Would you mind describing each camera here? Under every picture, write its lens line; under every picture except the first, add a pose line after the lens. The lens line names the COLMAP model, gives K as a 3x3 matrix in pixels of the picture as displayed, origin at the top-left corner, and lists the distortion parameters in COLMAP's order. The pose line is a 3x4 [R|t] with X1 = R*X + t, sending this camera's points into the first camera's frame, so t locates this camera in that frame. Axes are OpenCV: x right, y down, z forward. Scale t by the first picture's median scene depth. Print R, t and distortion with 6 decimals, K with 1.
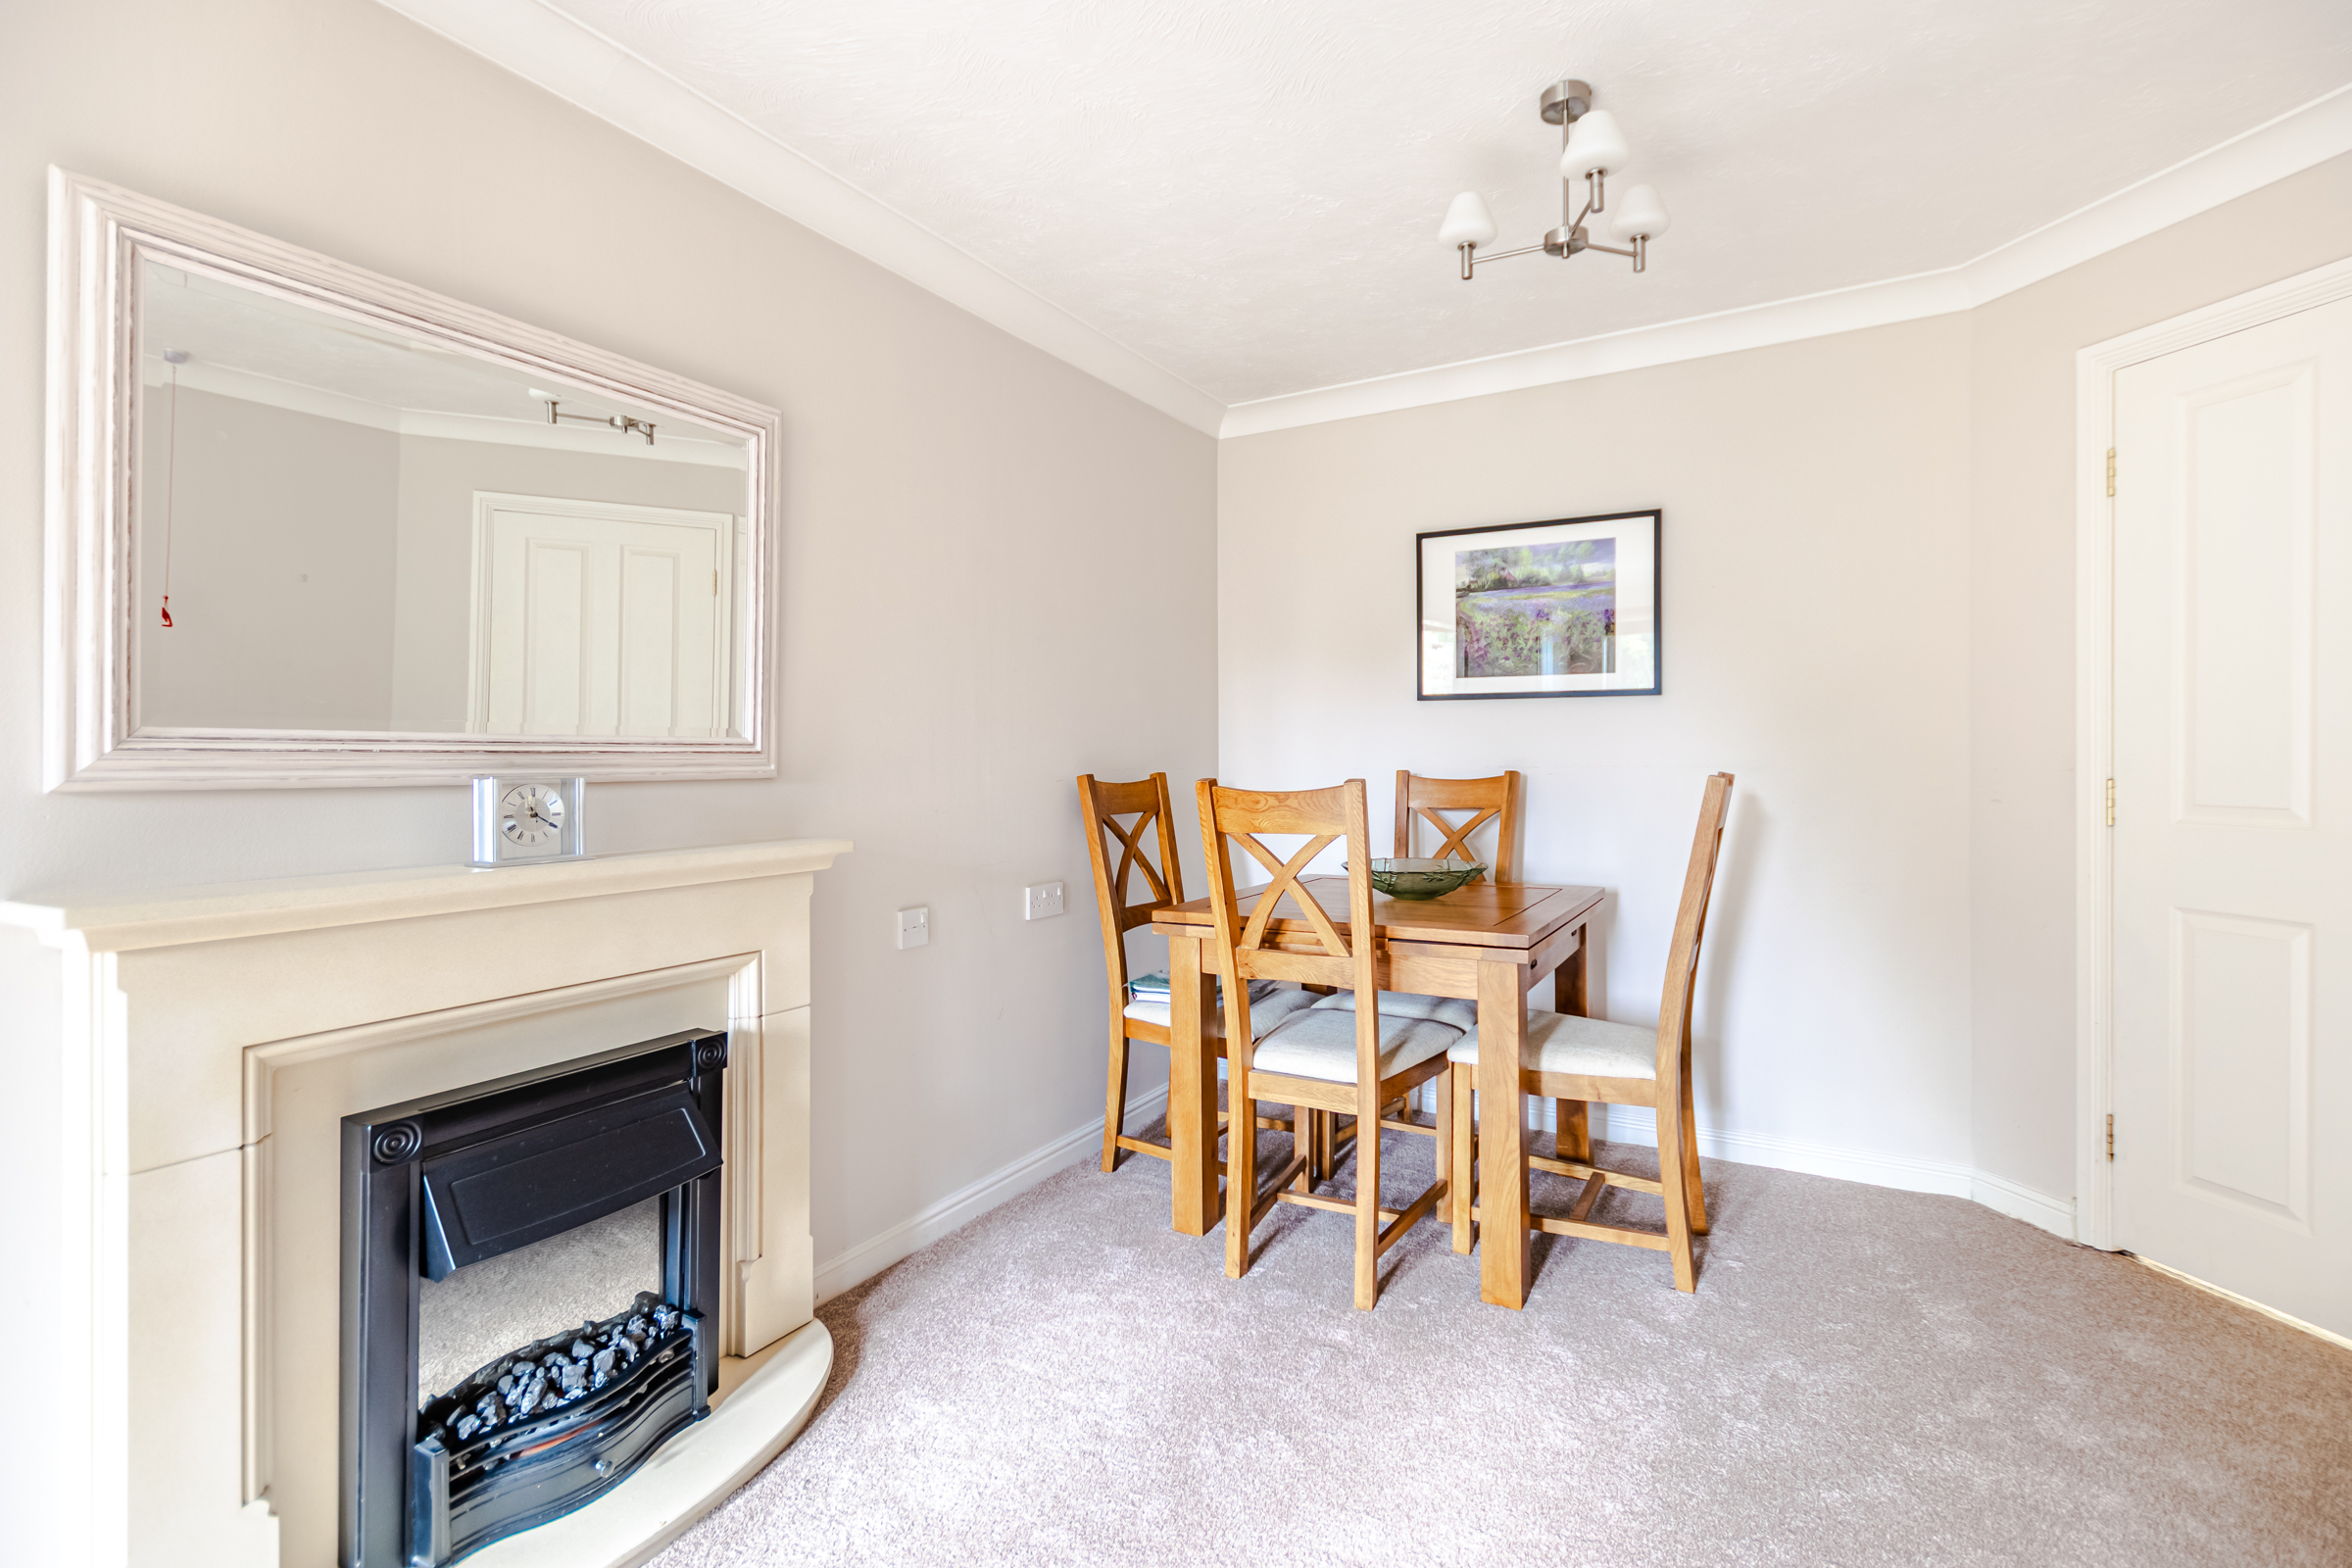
lens RADIAL K [[1081.6, 0, 1182.0], [0, 1081.6, 757.4], [0, 0, 1]] dist [-0.000557, -0.000210]
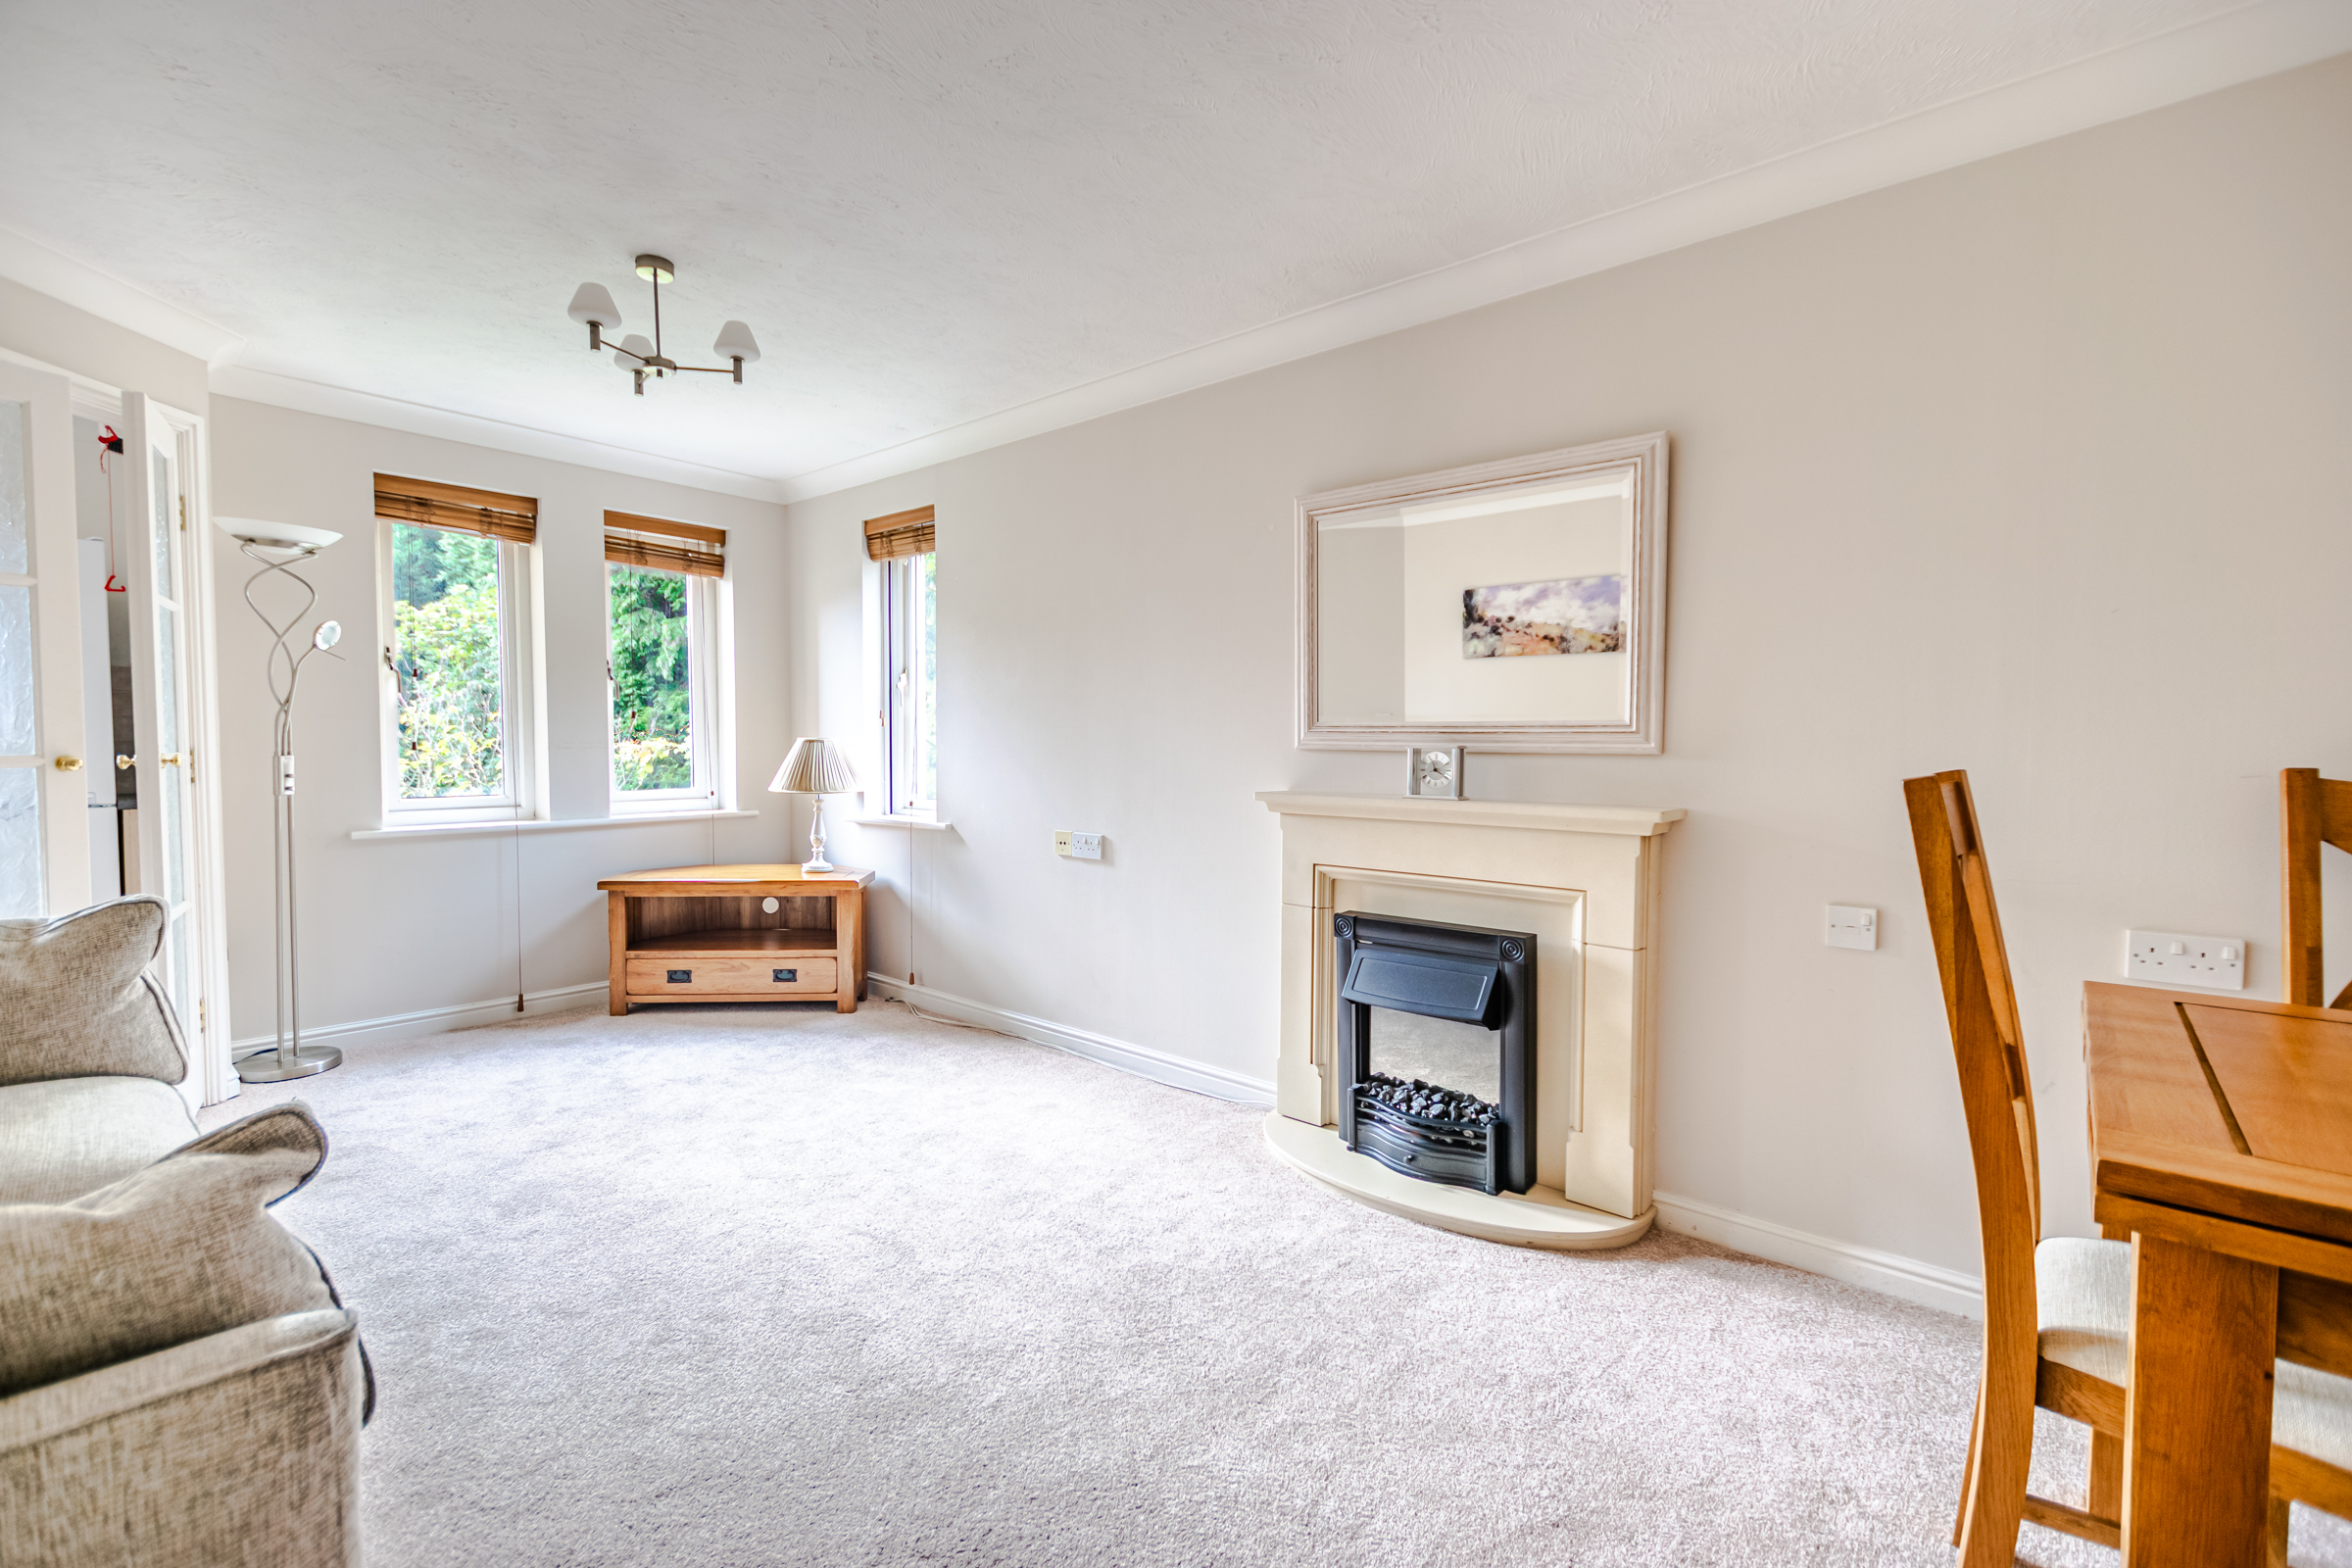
lens RADIAL K [[1016.2, 0, 1176.0], [0, 1016.2, 784.0], [0, 0, 1]] dist [0.000061, 0.000051]
pose [[-0.206961, 0.043481, -0.977382, 0.977702], [-0.005330, 0.998947, 0.045569, 0.004717], [0.978335, 0.014640, -0.206511, 0.894023]]
